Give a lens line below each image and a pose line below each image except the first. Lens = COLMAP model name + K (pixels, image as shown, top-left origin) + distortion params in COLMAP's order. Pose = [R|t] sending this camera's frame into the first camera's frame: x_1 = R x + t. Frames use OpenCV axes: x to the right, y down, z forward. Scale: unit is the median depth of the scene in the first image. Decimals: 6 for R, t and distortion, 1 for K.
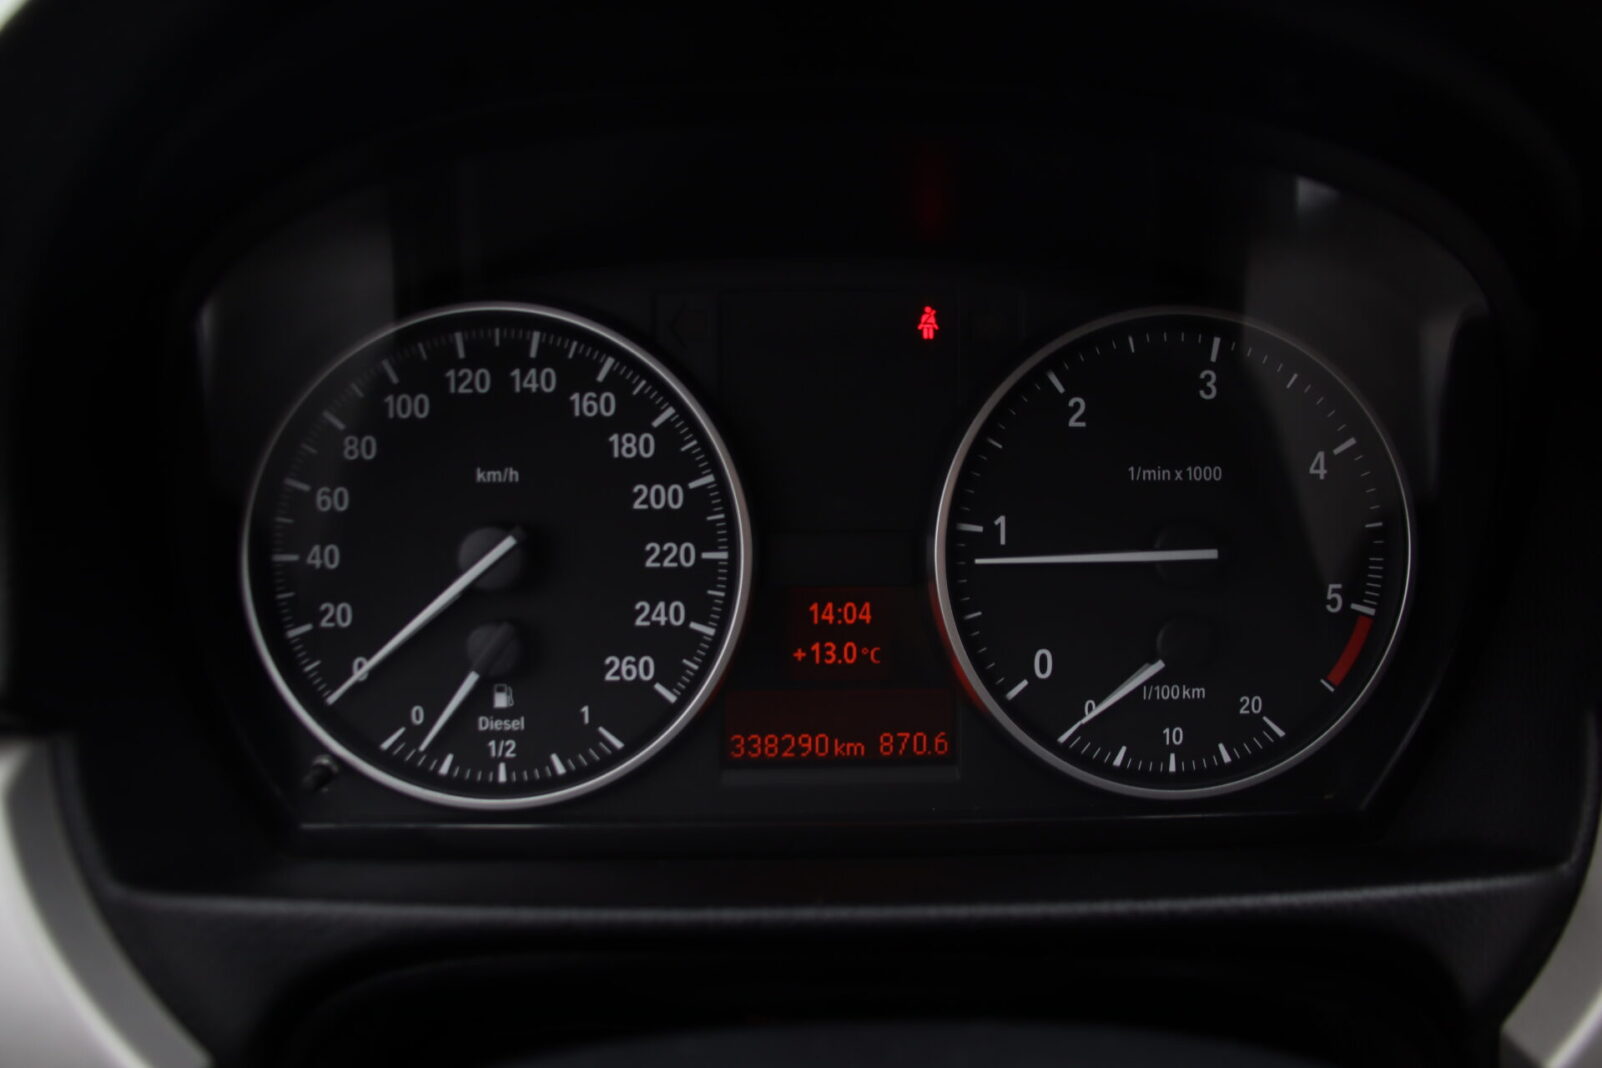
lens RADIAL K [[1334.1, 0, 801.0], [0, 1334.1, 534.0], [0, 0, 1]] dist [-0.169215, 0.129660]
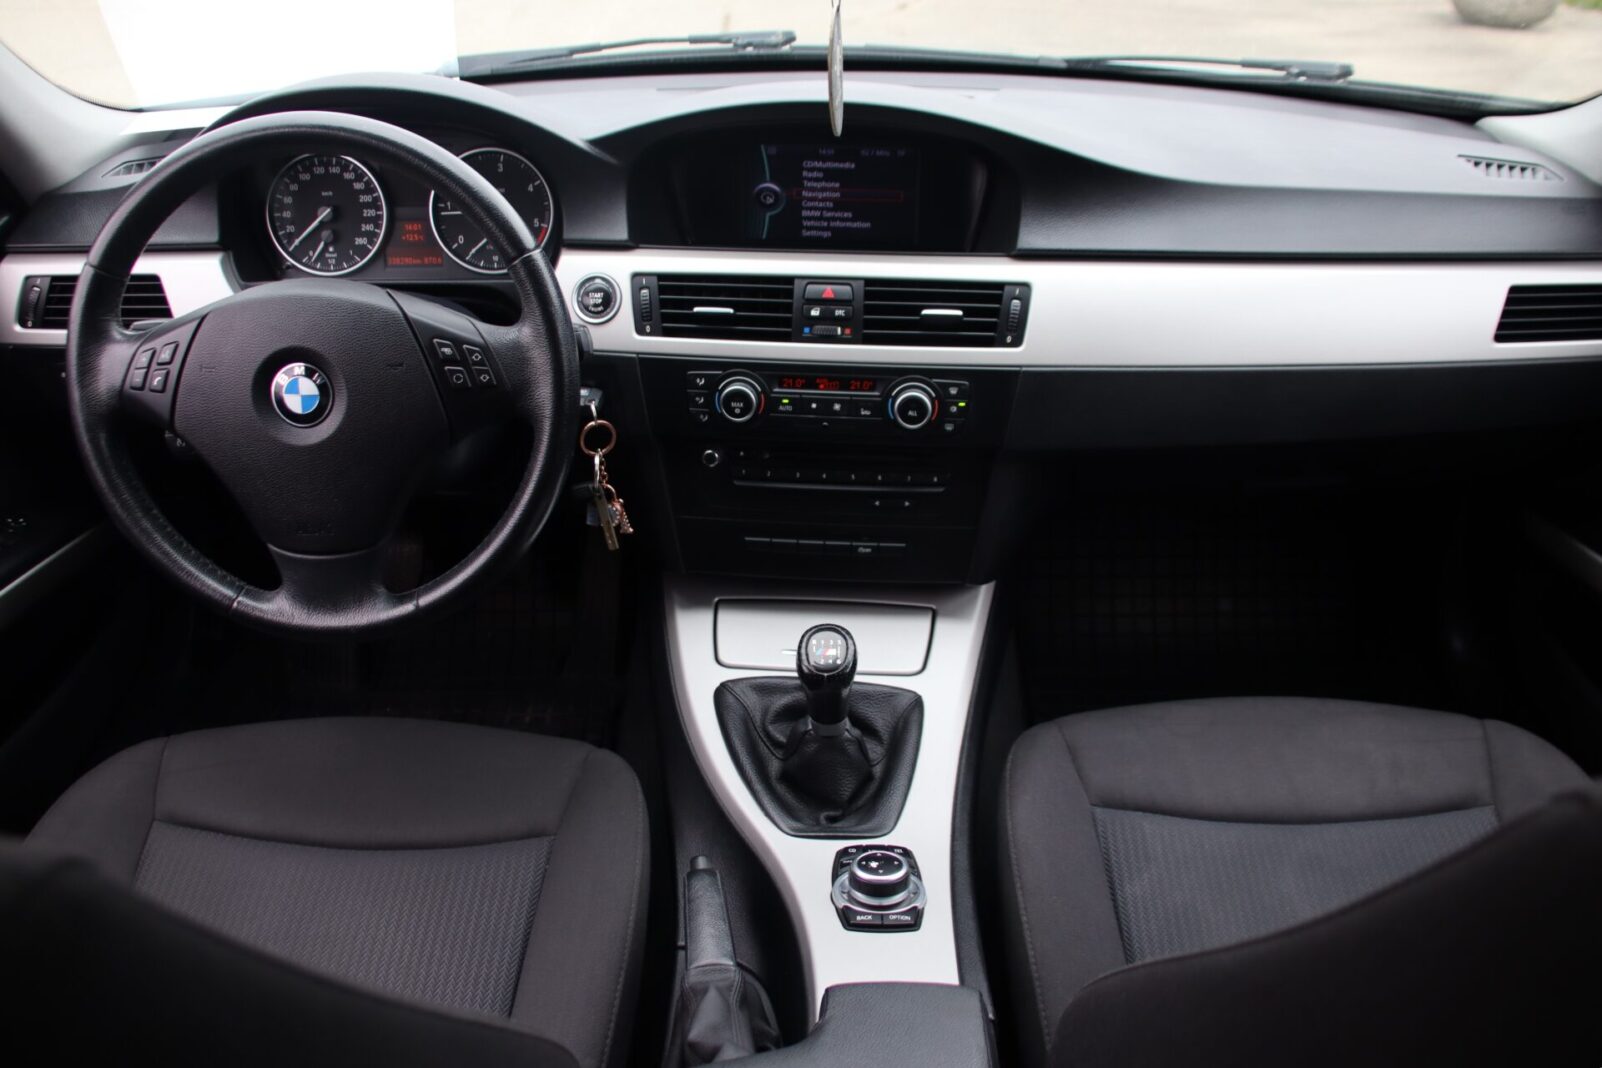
lens RADIAL K [[1334.1, 0, 801.0], [0, 1334.1, 534.0], [0, 0, 1]] dist [-0.169215, 0.129660]
pose [[0.998796, 0.019173, -0.045147, 1.430235], [-0.008339, 0.973415, 0.228897, 0.050996], [0.048335, -0.228245, 0.972403, -3.054939]]
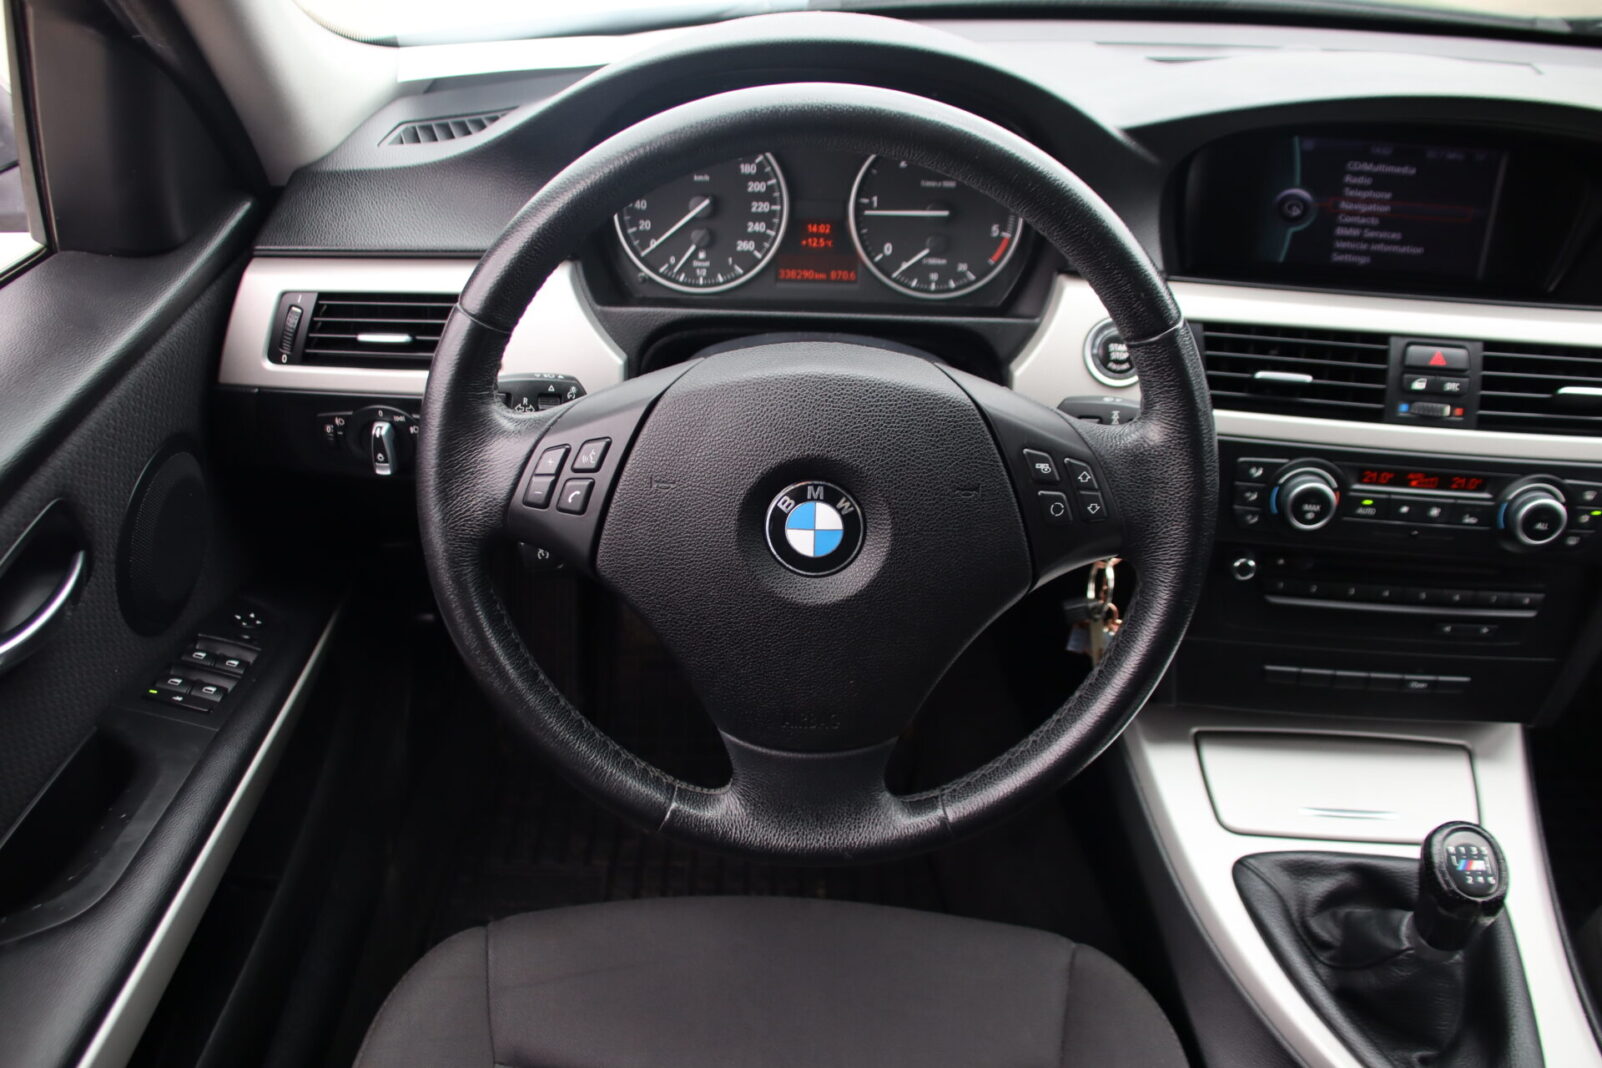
lens RADIAL K [[1309.5, 0, 801.0], [0, 1309.5, 534.0], [0, 0, 1]] dist [-0.157830, 0.117082]
pose [[0.998771, 0.039890, -0.029412, 0.103422], [-0.029303, 0.953905, 0.298674, -0.152348], [0.039970, -0.297445, 0.953902, -1.928097]]
